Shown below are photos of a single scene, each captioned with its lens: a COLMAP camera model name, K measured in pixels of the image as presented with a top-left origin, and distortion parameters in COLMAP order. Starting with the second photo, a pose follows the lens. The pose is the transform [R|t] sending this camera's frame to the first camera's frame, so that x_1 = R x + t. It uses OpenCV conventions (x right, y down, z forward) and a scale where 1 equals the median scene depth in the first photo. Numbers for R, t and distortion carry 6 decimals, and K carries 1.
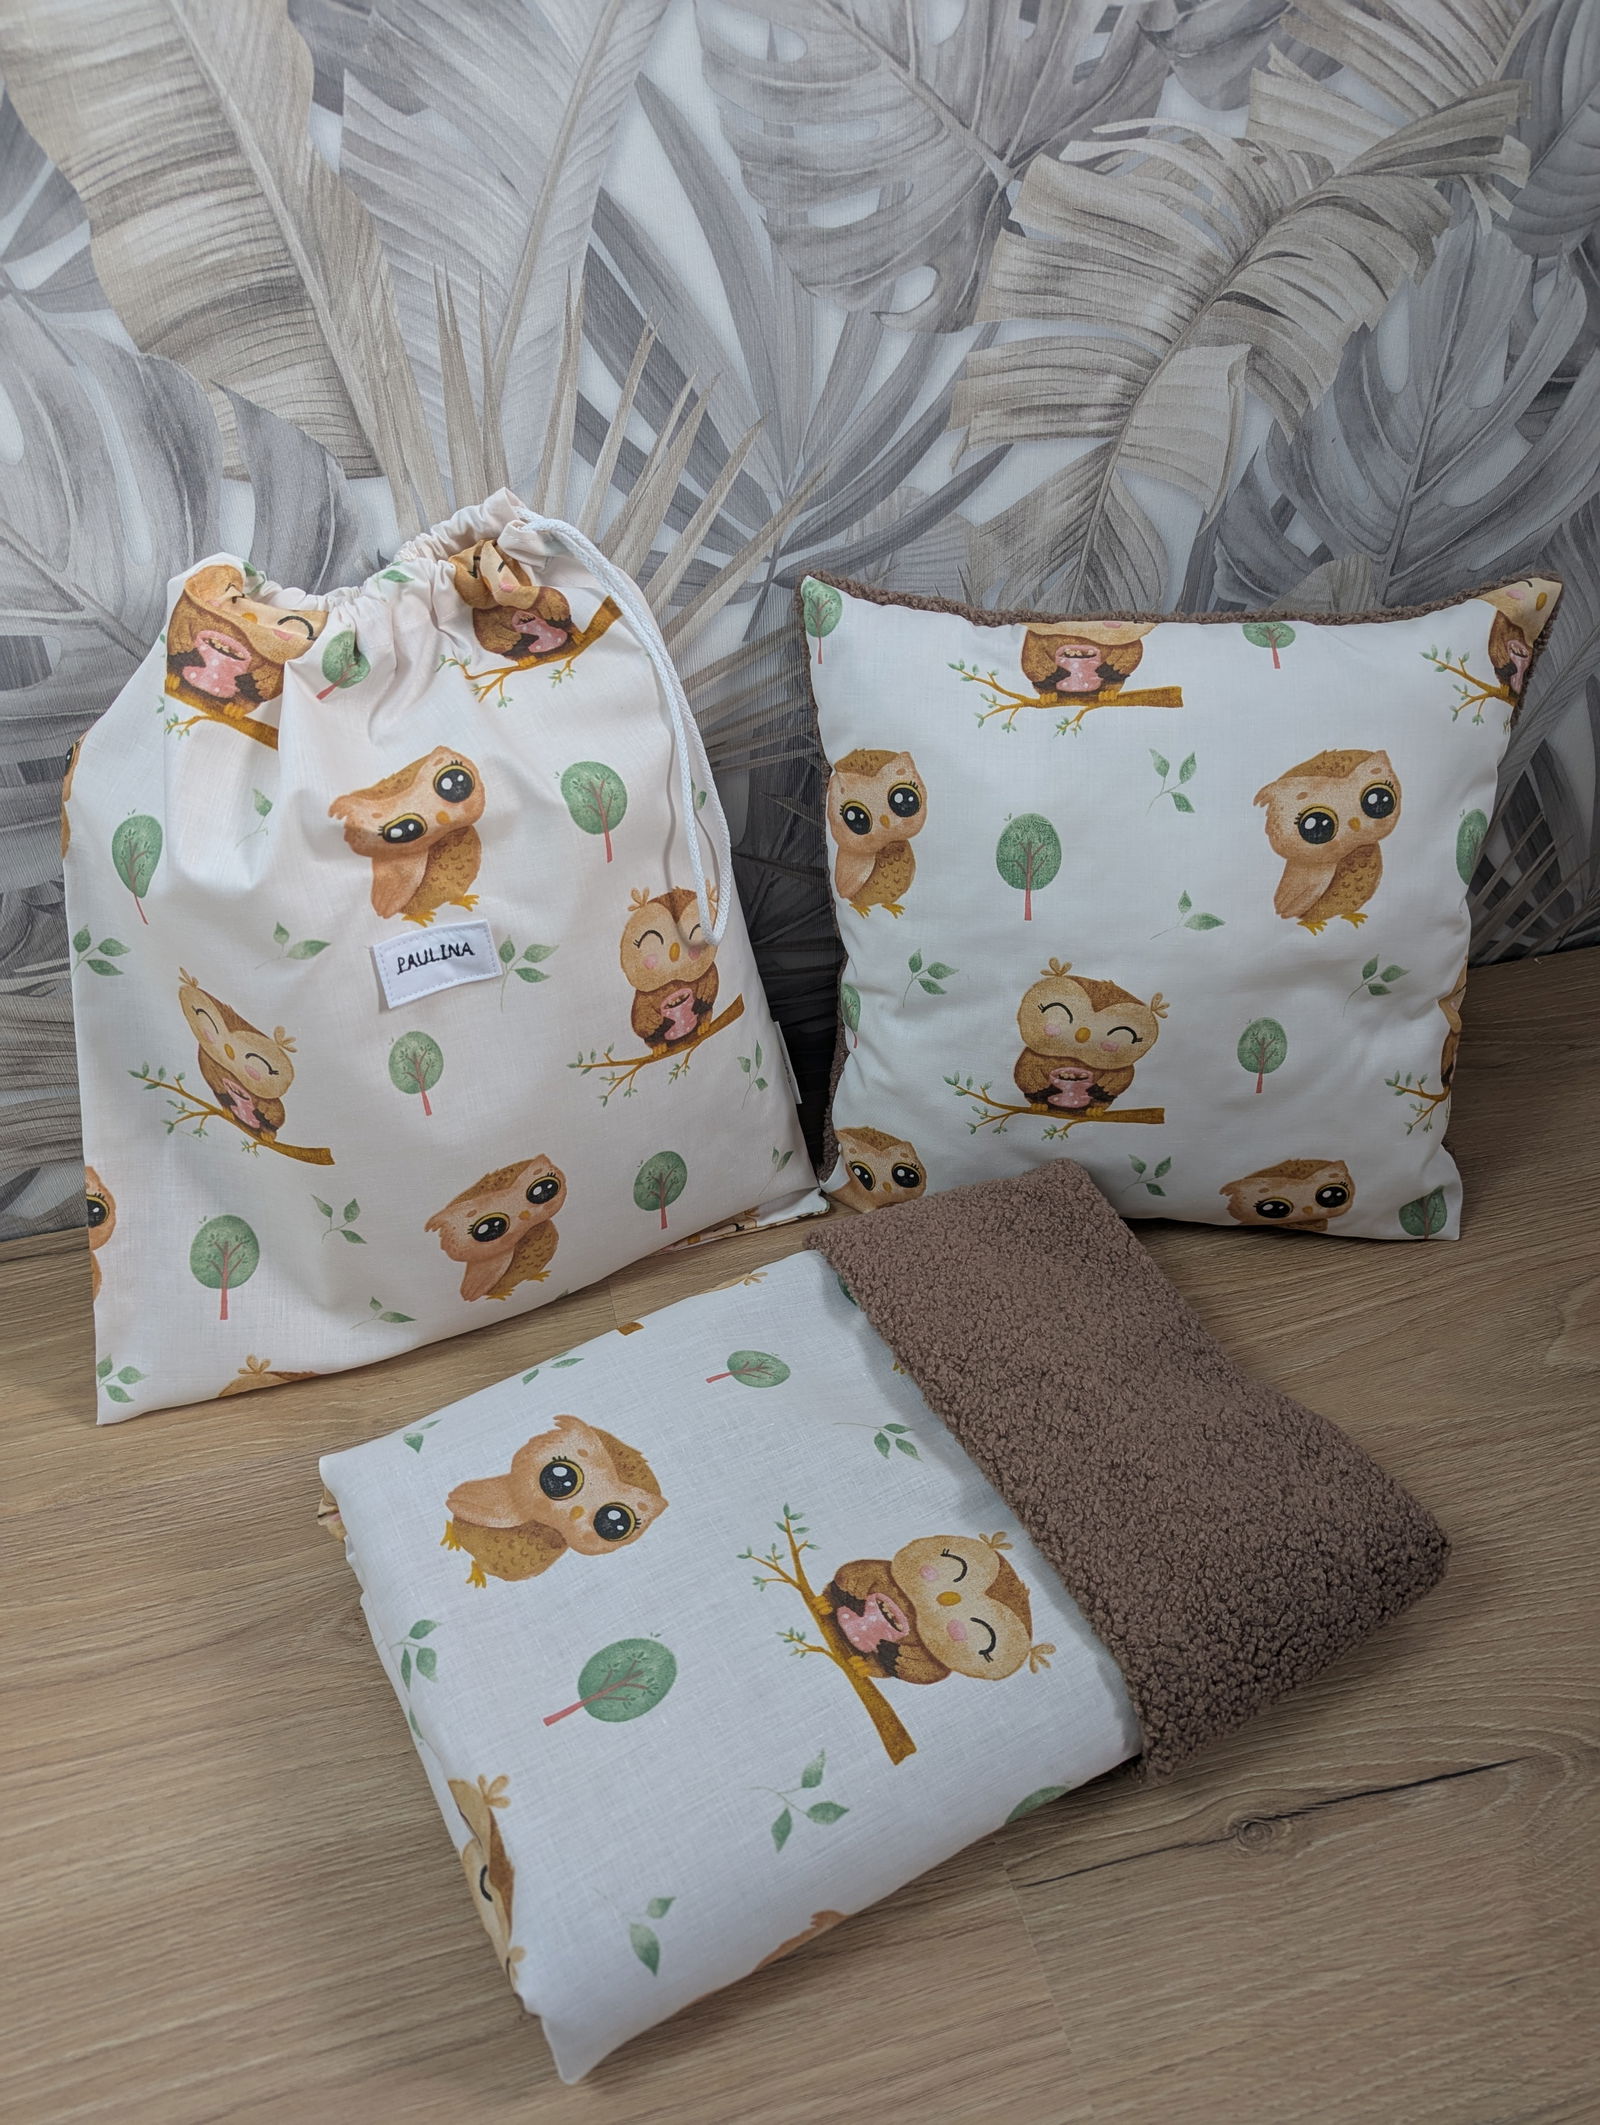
lens RADIAL K [[1492.3, 0, 784.8], [0, 1492.3, 1058.0], [0, 0, 1]] dist [0.033383, -0.038307]
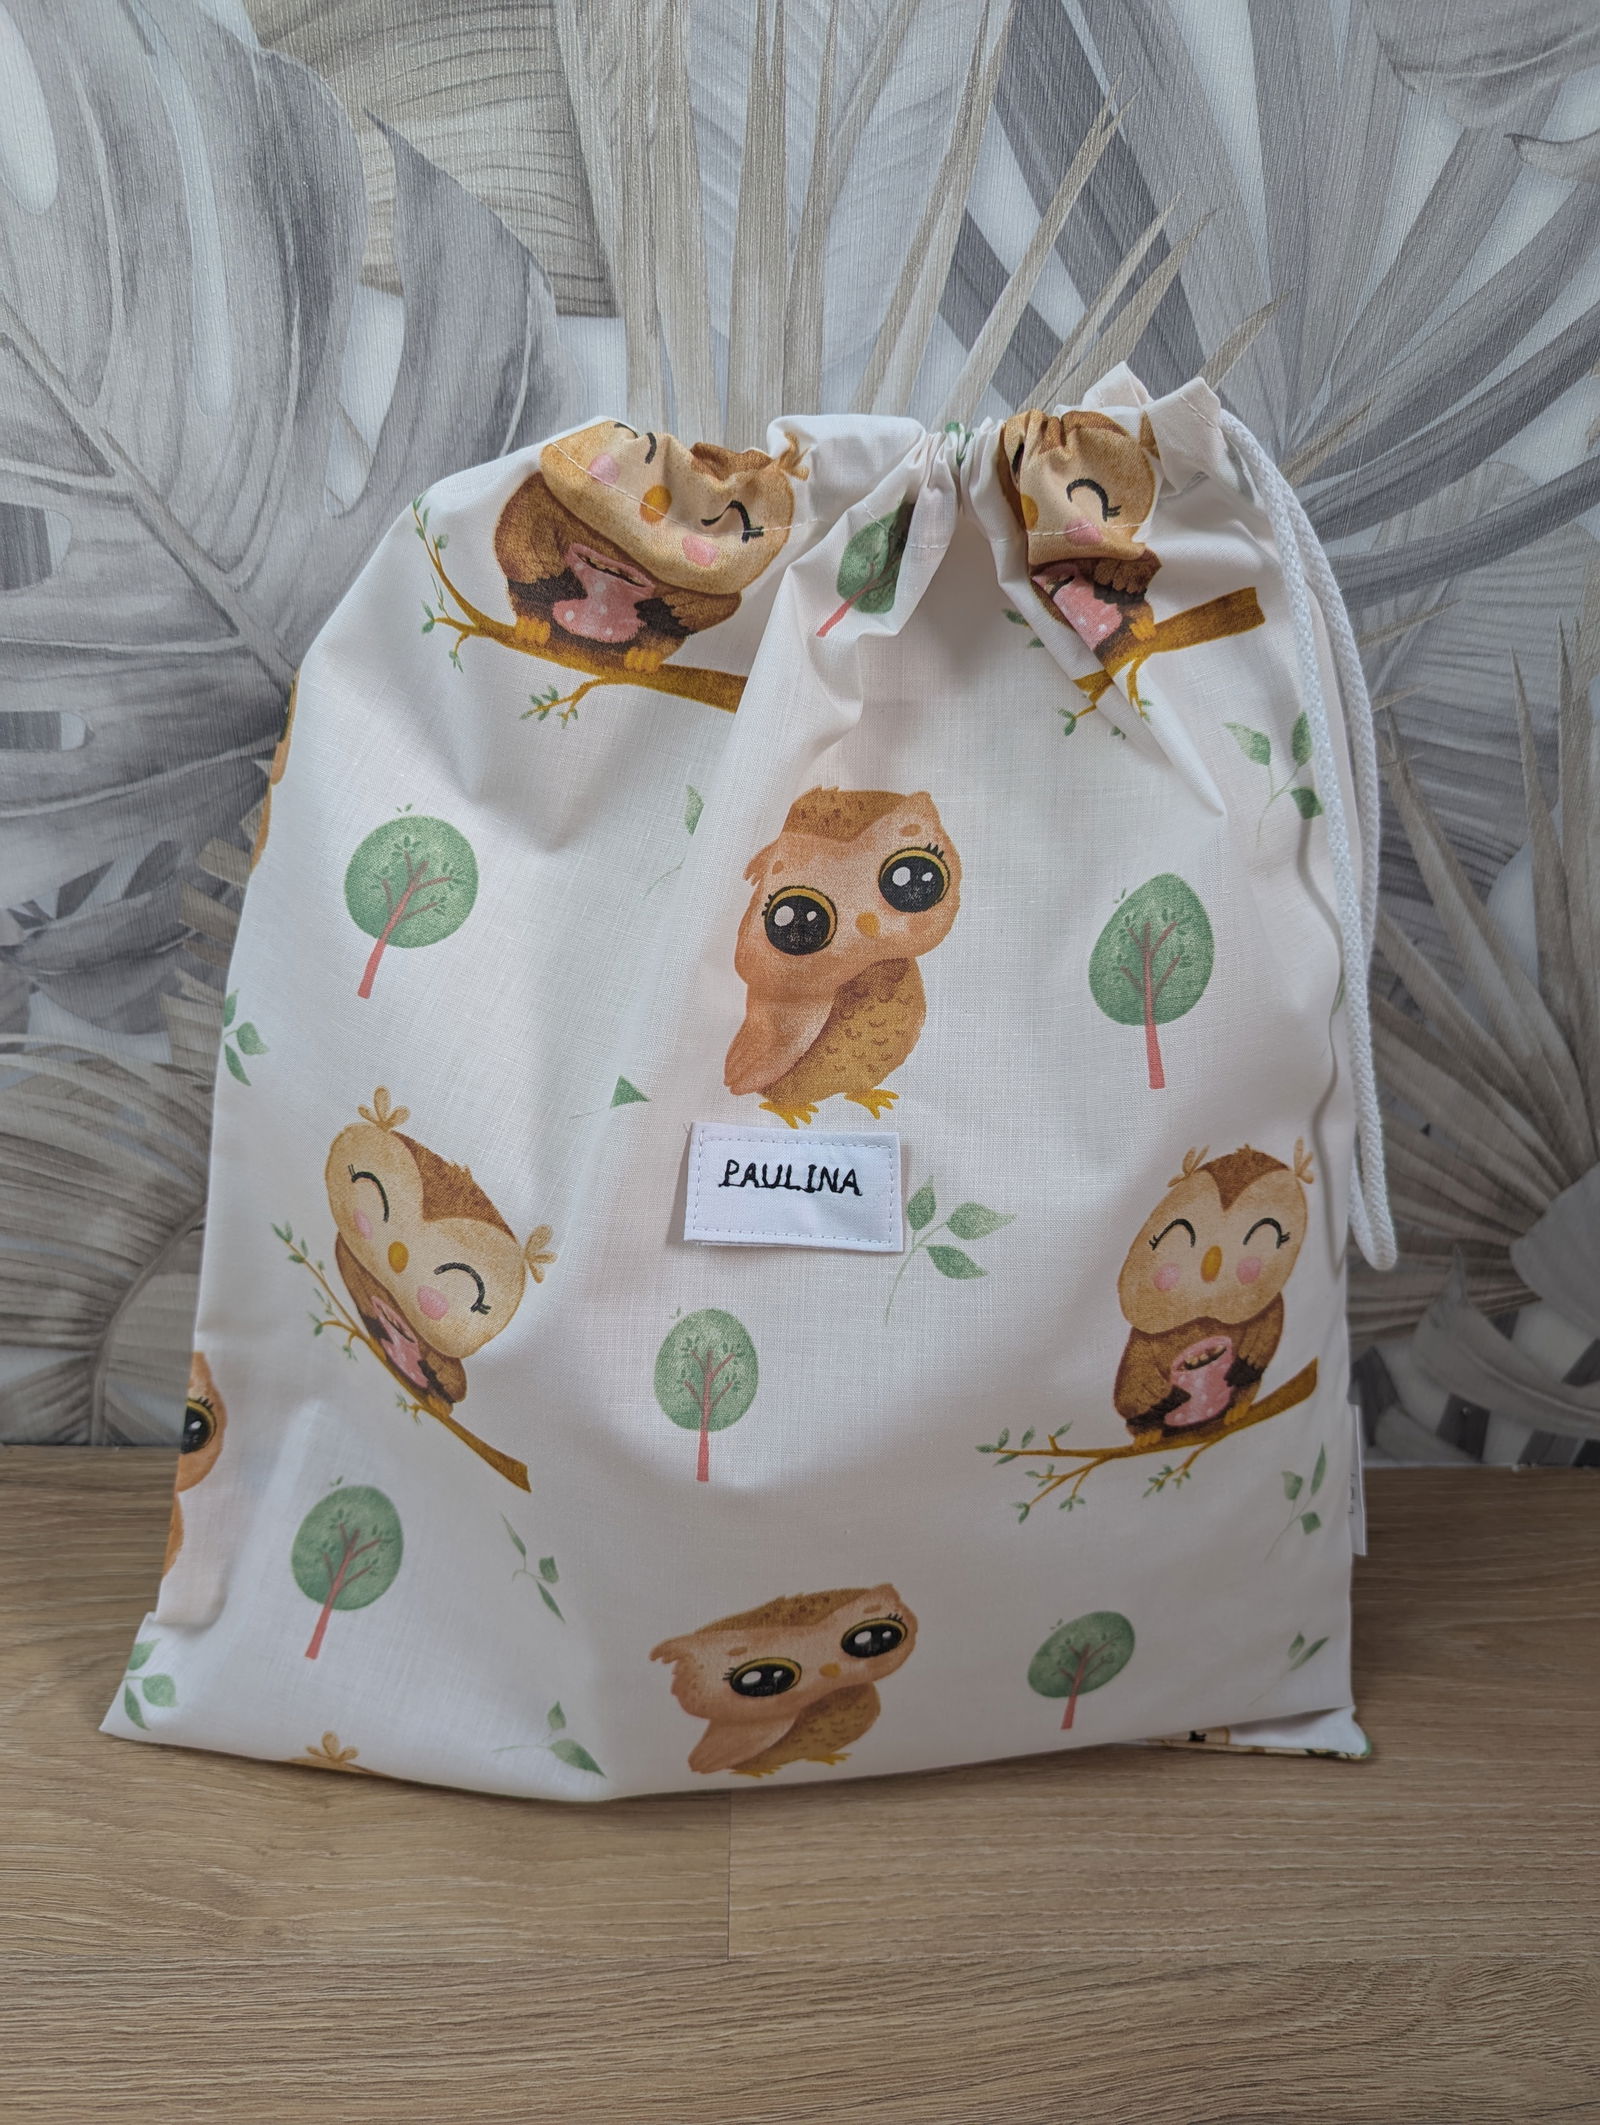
lens RADIAL K [[1492.3, 0, 774.1], [0, 1492.3, 1070.3], [0, 0, 1]] dist [0.033383, -0.038307]
pose [[0.969740, 0.163746, -0.181083, -0.049303], [-0.191463, 0.970287, -0.147938, -0.020612], [0.151478, 0.178132, 0.972277, 0.476120]]
